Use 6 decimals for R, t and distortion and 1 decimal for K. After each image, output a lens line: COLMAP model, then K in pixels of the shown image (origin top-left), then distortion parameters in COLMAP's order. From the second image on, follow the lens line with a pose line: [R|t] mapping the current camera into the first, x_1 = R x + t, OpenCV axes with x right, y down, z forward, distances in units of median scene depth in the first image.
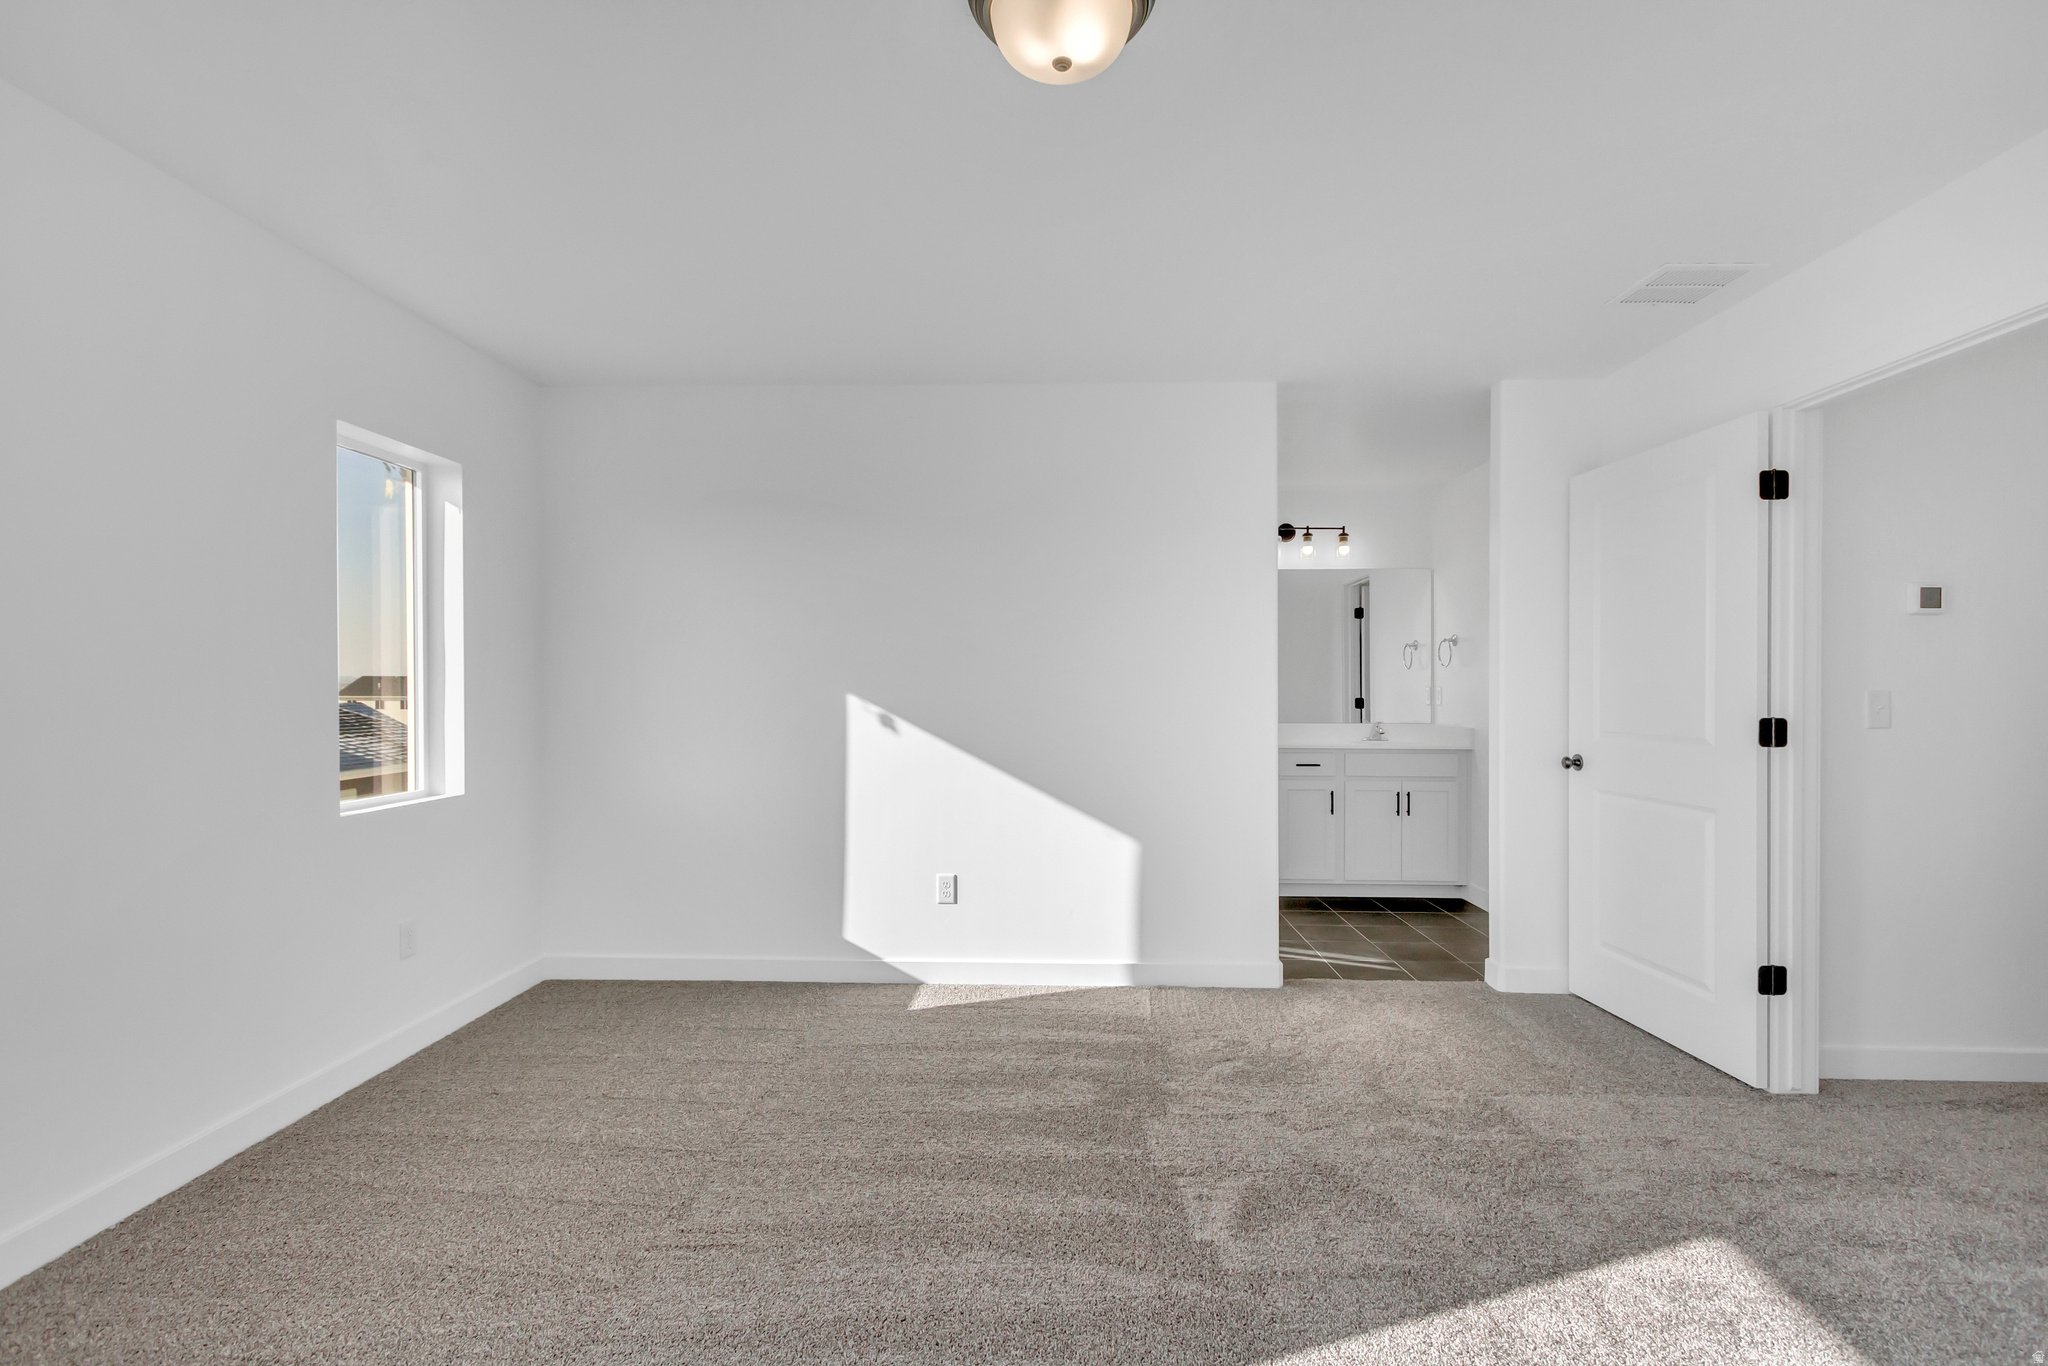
lens RADIAL K [[945.6, 0, 1024.0], [0, 945.6, 683.0], [0, 0, 1]] dist [0.016659, -0.000018]
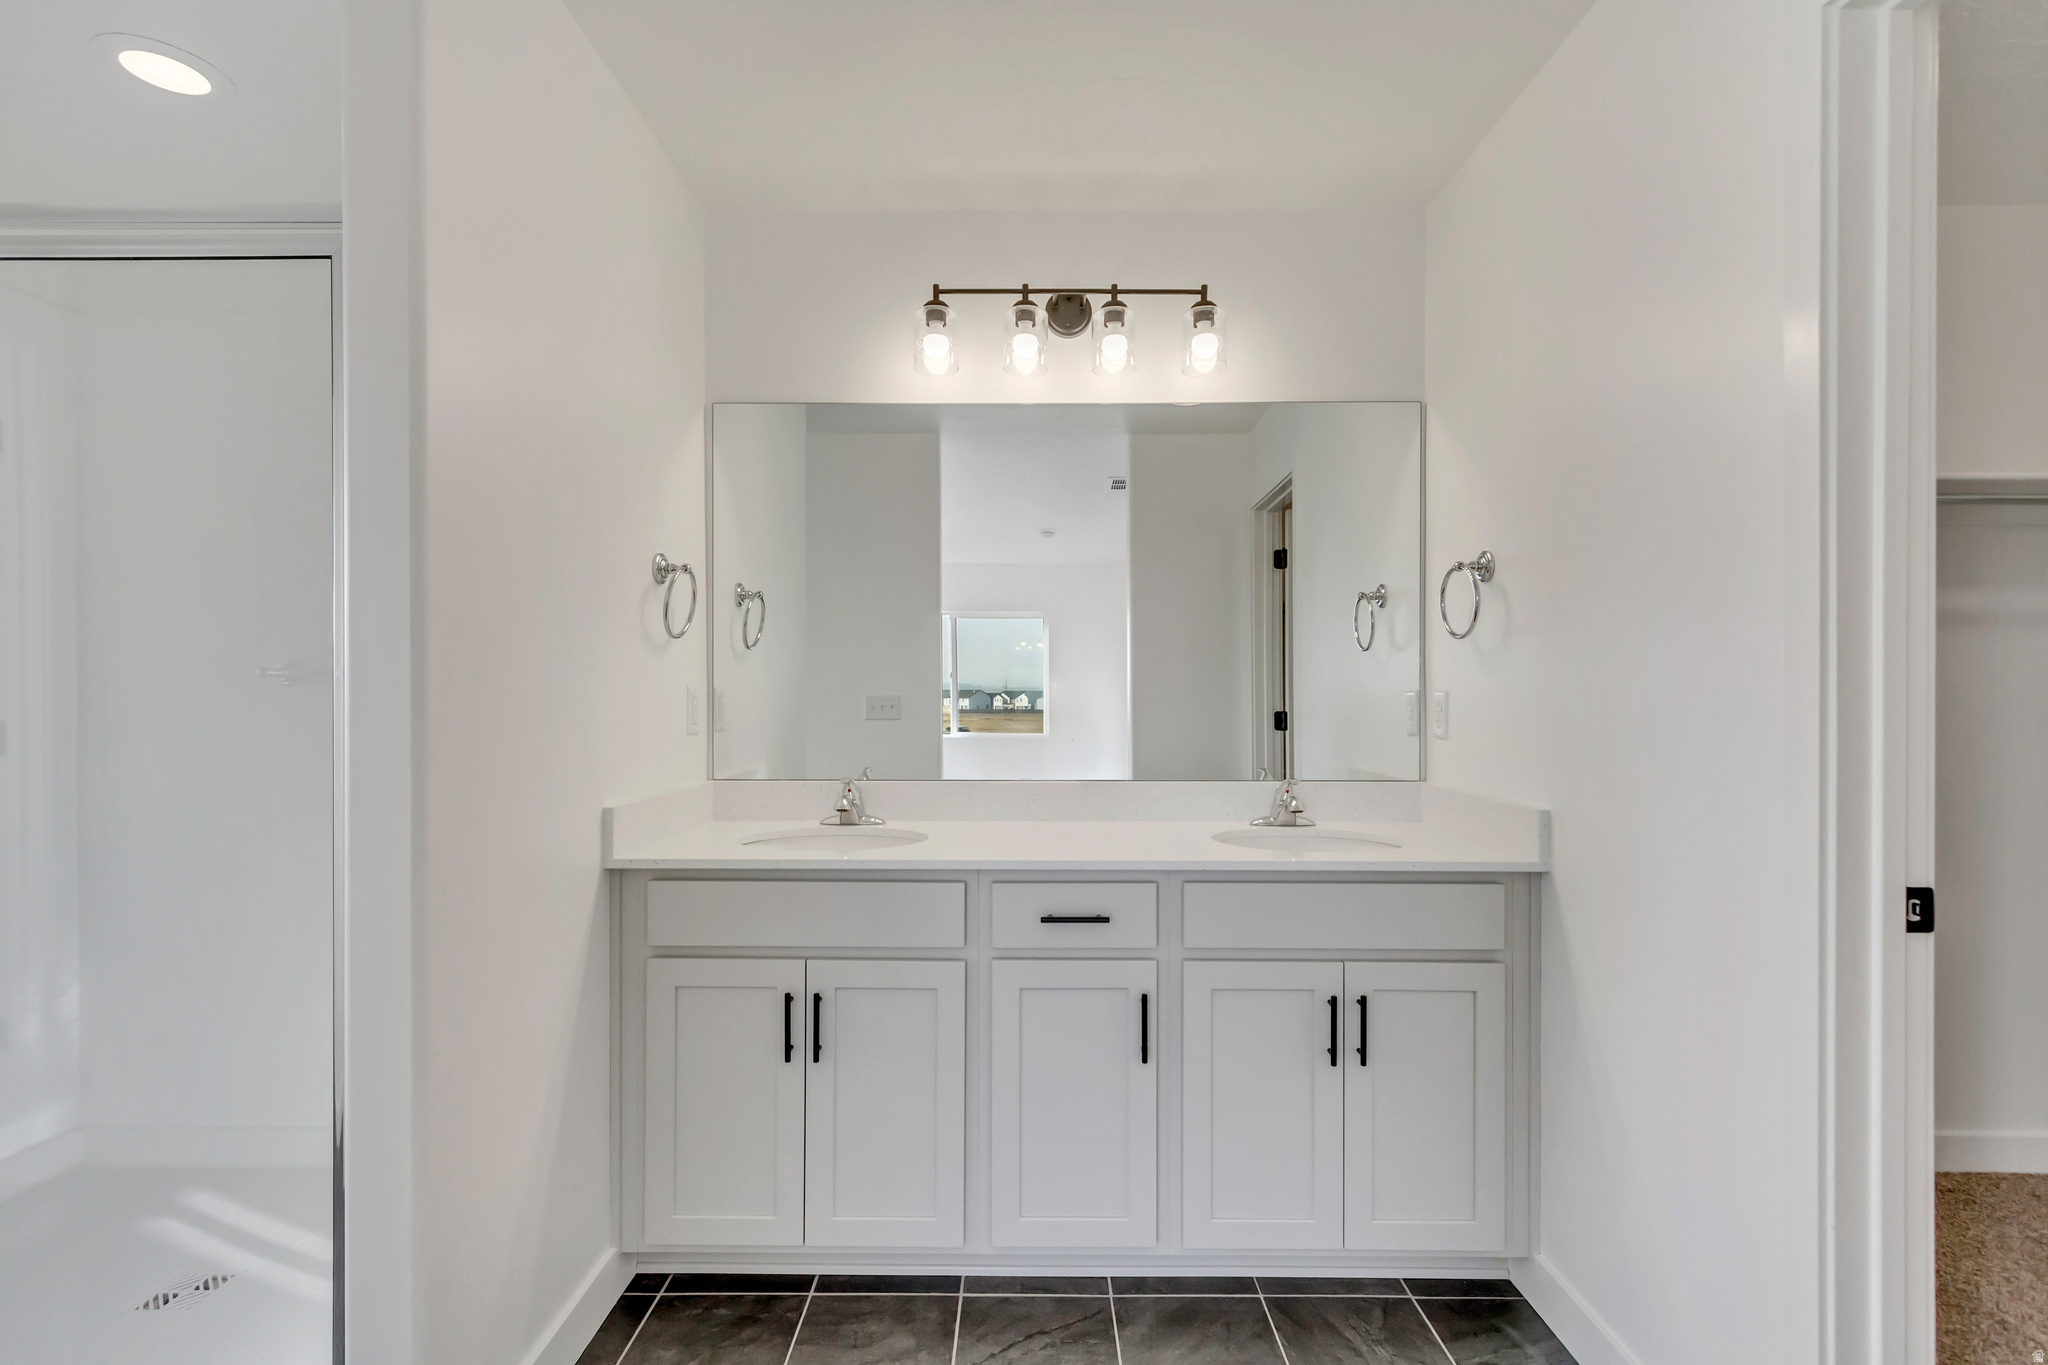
lens RADIAL K [[945.6, 0, 1024.0], [0, 945.6, 682.5], [0, 0, 1]] dist [0.016659, -0.000018]
pose [[0.999438, 0.002701, 0.033416, 0.250089], [-0.002529, 0.999983, -0.005217, 0.003218], [-0.033429, 0.005130, 0.999428, 0.609135]]
